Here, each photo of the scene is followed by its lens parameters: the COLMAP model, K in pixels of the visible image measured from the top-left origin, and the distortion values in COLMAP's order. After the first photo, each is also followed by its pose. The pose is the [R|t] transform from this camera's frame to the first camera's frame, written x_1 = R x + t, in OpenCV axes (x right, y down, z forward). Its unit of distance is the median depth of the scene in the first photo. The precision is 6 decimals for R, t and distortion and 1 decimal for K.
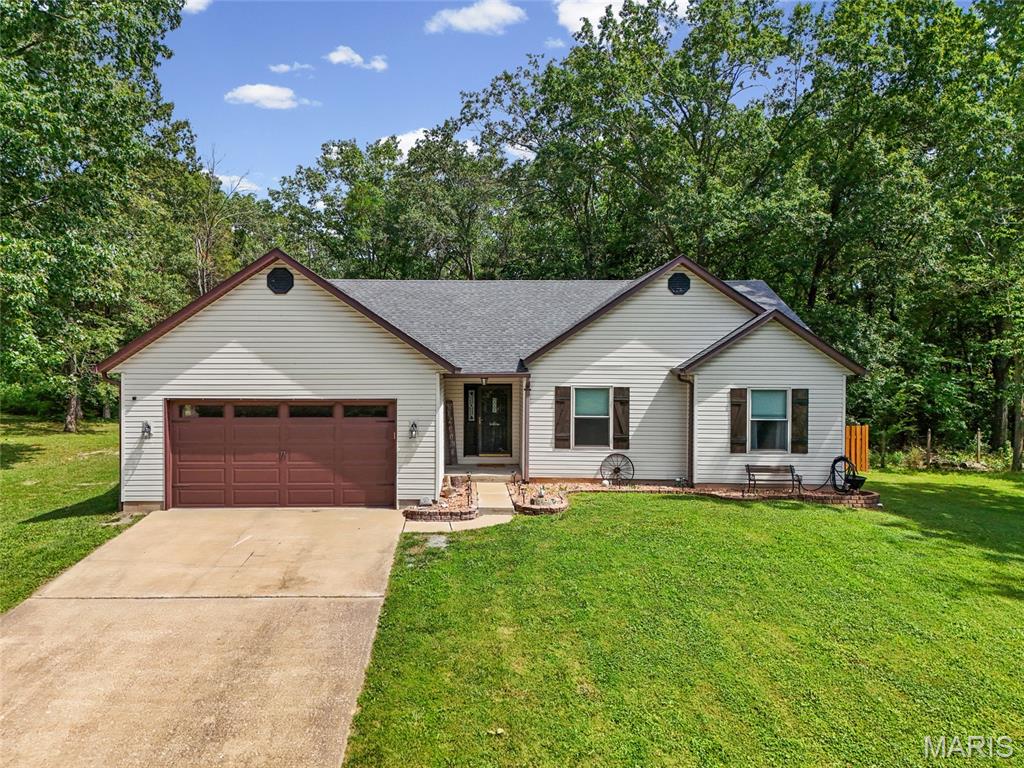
lens RADIAL K [[739.2, 0, 512.0], [0, 739.2, 384.0], [0, 0, 1]] dist [0.062075, -0.046637]
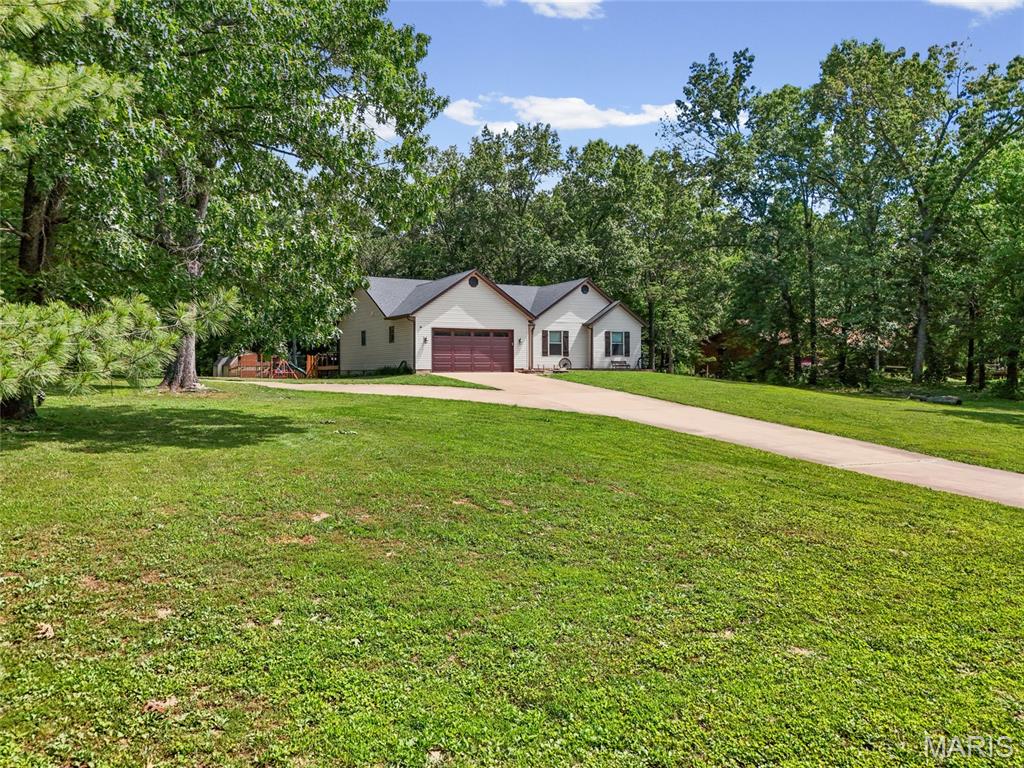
lens RADIAL K [[739.2, 0, 512.0], [0, 739.2, 384.0], [0, 0, 1]] dist [0.062075, -0.046637]
pose [[0.889107, -0.017993, 0.457346, -1.146929], [0.021314, 0.999771, -0.002102, 0.184282], [-0.457204, 0.011617, 0.889286, -1.103011]]
